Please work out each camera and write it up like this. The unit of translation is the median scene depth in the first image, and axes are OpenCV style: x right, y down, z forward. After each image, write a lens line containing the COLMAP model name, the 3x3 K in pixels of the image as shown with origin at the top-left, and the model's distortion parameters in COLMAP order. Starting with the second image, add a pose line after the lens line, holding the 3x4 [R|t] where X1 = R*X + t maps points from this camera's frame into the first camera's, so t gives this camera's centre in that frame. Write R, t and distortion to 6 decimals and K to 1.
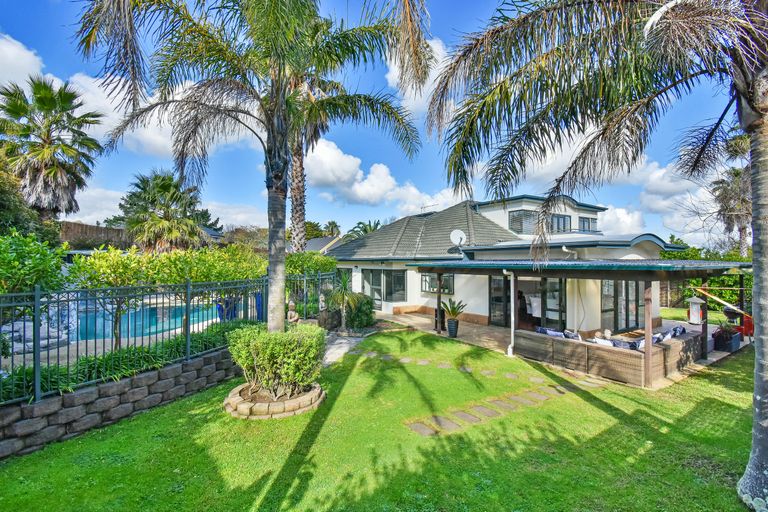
lens RADIAL K [[368.6, 0, 377.9], [0, 368.6, 260.3], [0, 0, 1]] dist [0.041397, -0.000173]
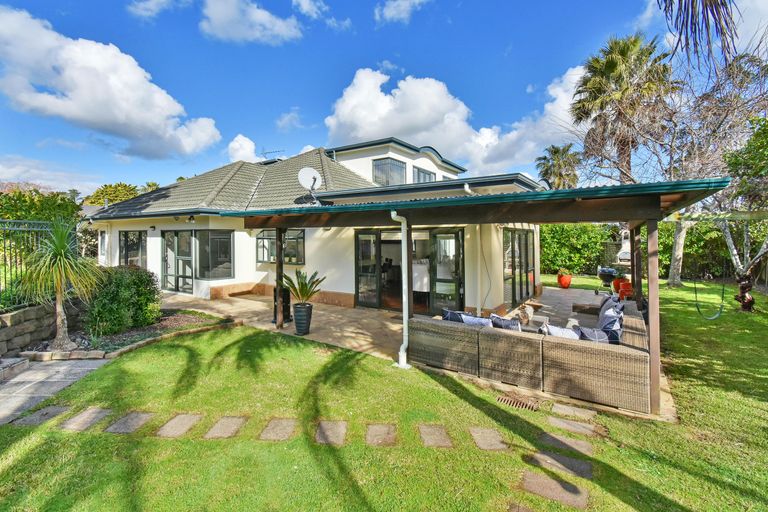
lens RADIAL K [[368.6, 0, 377.9], [0, 368.6, 260.3], [0, 0, 1]] dist [0.041397, -0.000173]
pose [[0.923769, -0.016446, 0.382597, 0.080260], [-0.007709, 0.998076, 0.061515, 0.047254], [-0.382873, -0.059776, 0.921865, 0.366925]]
